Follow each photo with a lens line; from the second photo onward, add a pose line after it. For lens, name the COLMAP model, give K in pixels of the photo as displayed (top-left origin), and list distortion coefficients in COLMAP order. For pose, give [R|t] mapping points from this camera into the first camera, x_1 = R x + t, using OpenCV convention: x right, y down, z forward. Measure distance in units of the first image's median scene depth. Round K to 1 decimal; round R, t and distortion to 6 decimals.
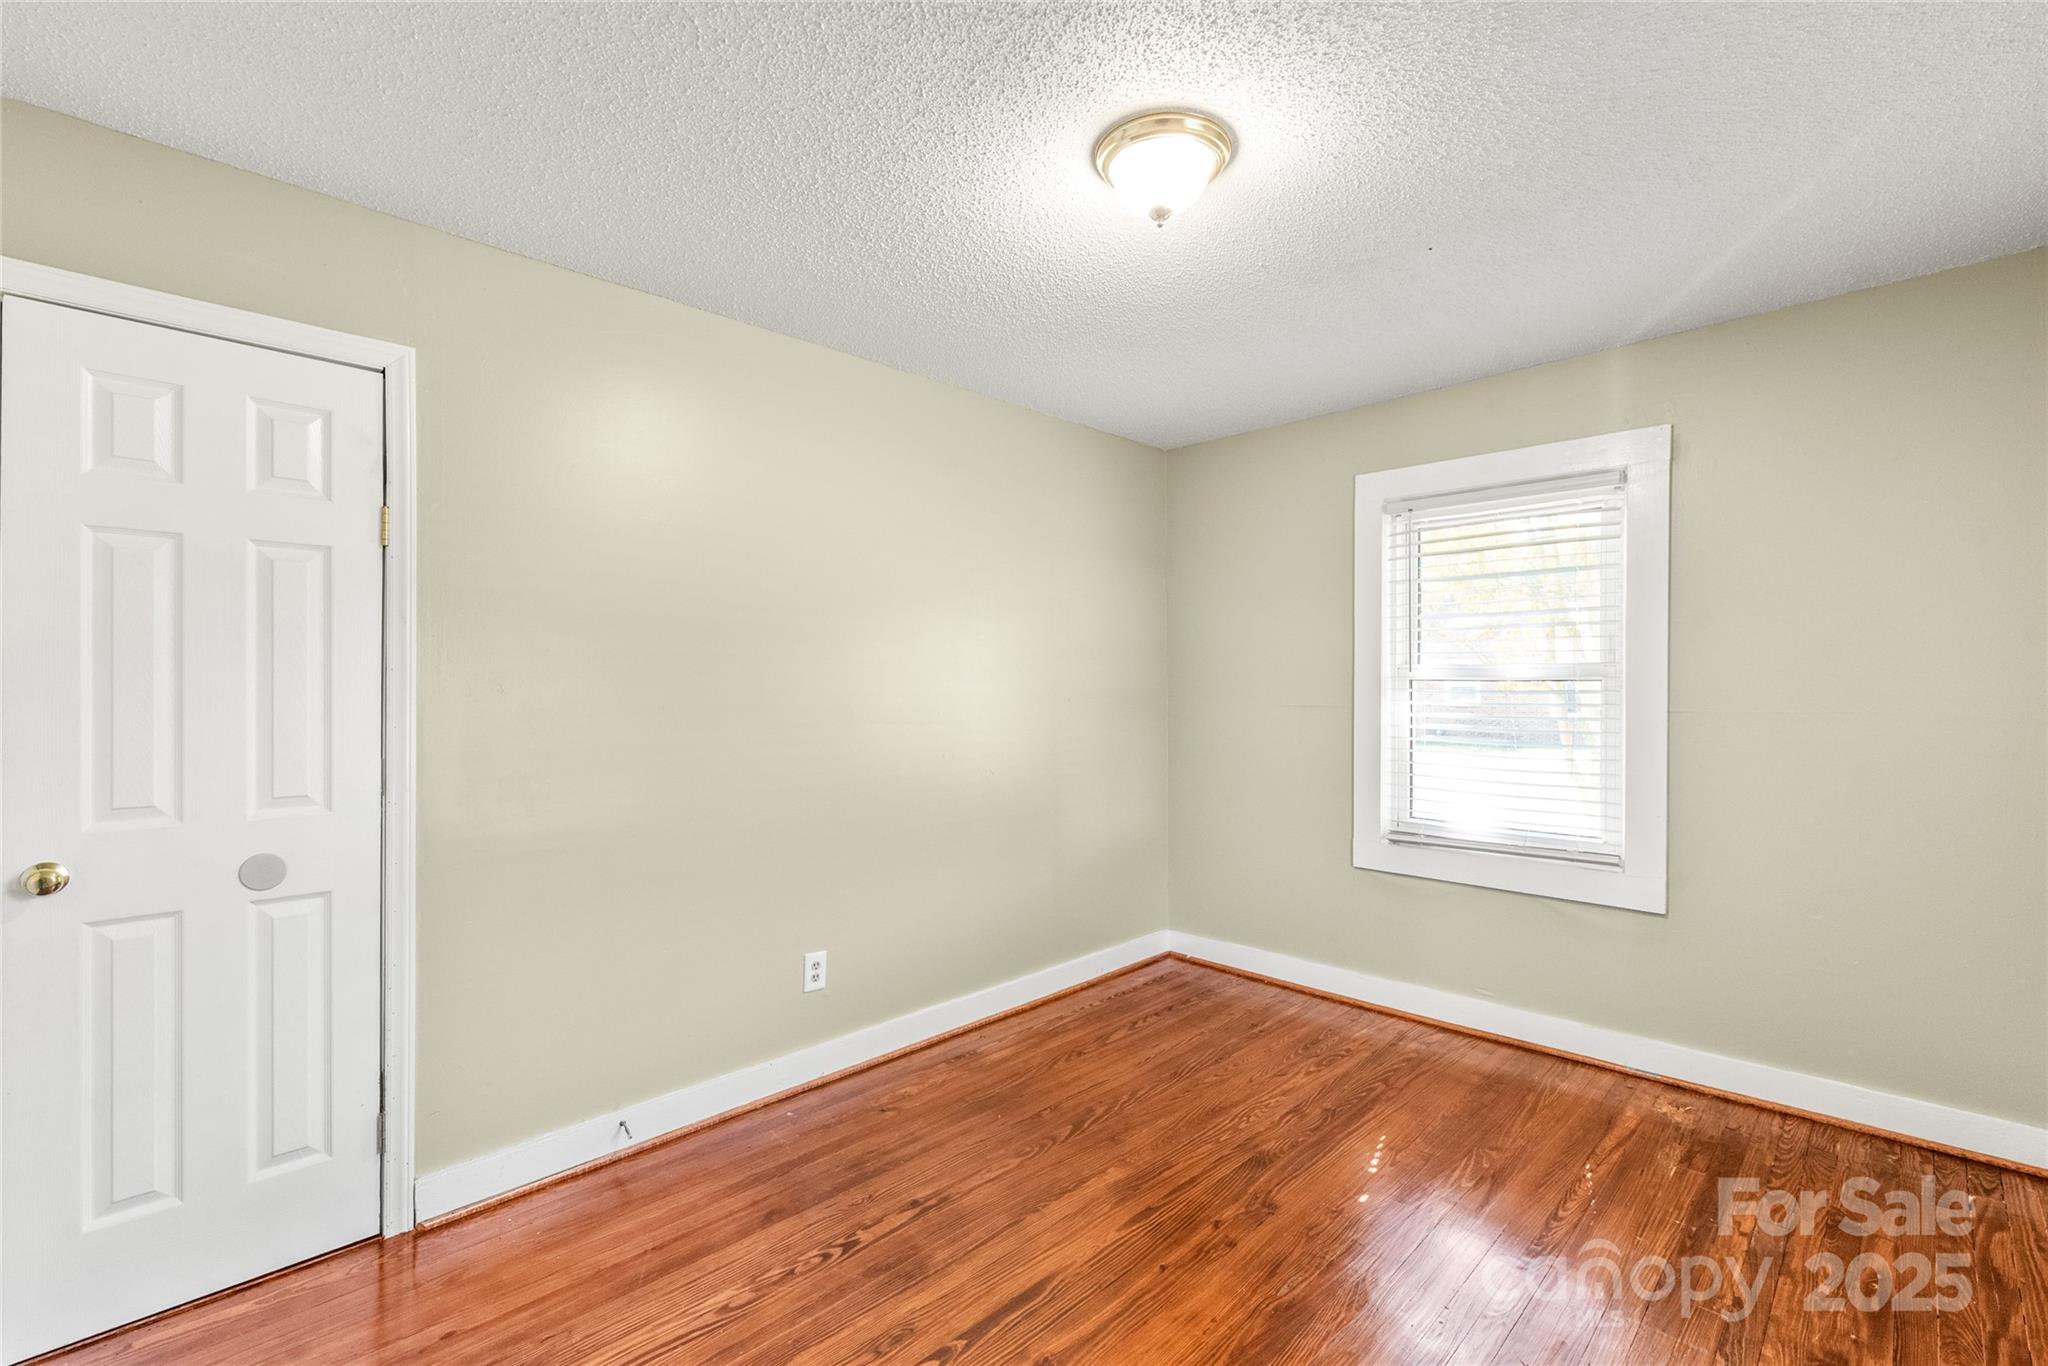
lens RADIAL K [[893.4, 0, 1022.4], [0, 893.4, 692.7], [0, 0, 1]] dist [-0.000577, -0.000727]
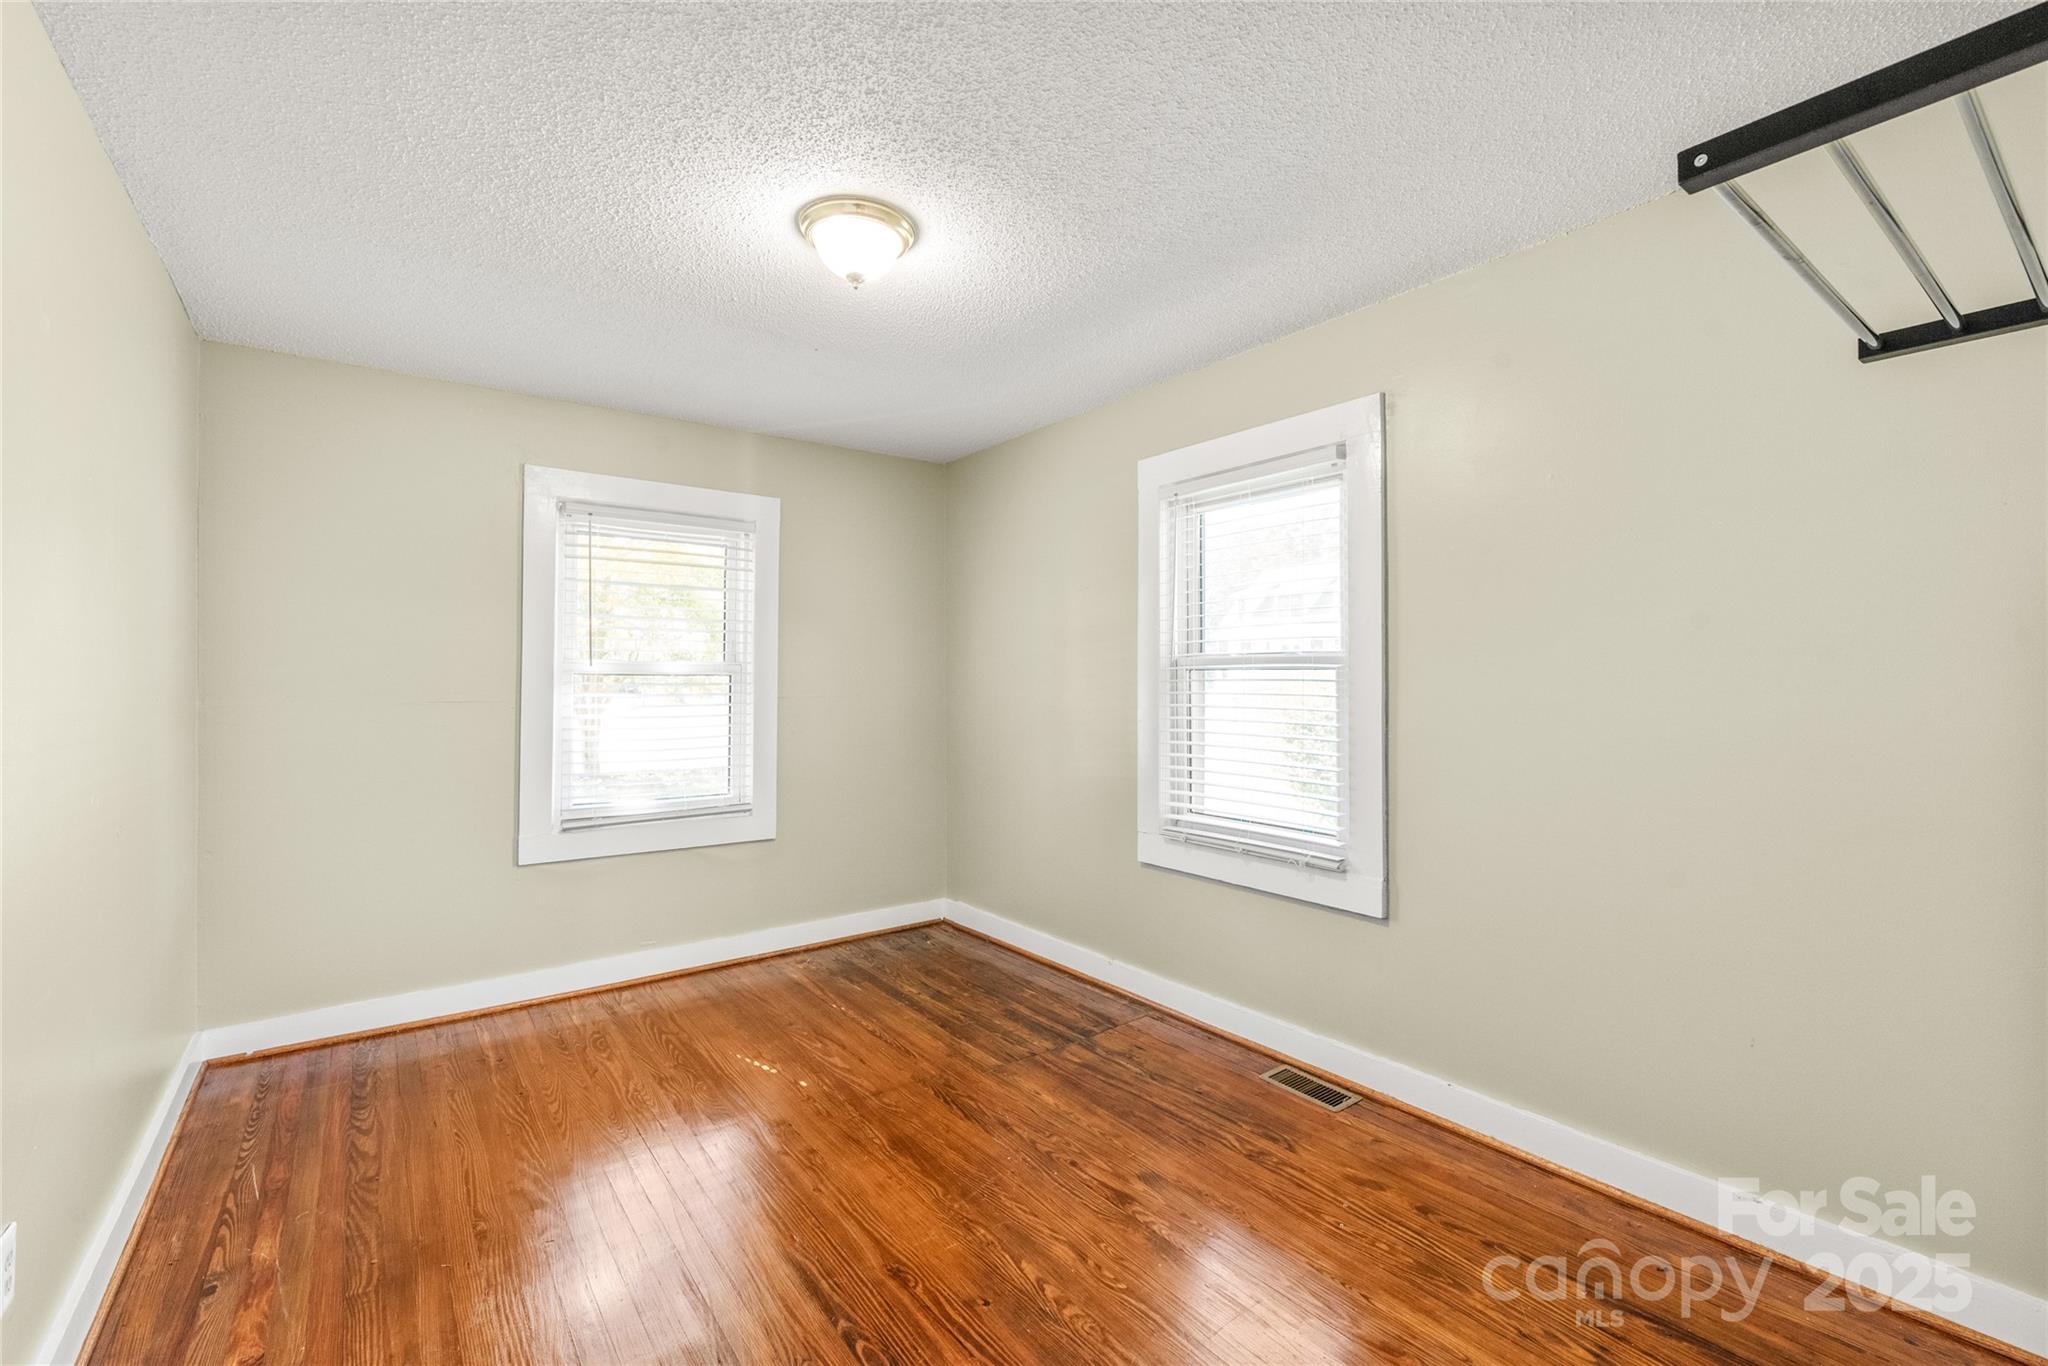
lens RADIAL K [[893.4, 0, 1031.7], [0, 893.4, 672.3], [0, 0, 1]] dist [-0.000577, -0.000727]
pose [[0.132377, 0.009857, 0.991150, -0.561312], [0.010647, 0.999879, -0.011366, 0.001784], [-0.991142, 0.012058, 0.132256, 0.341886]]
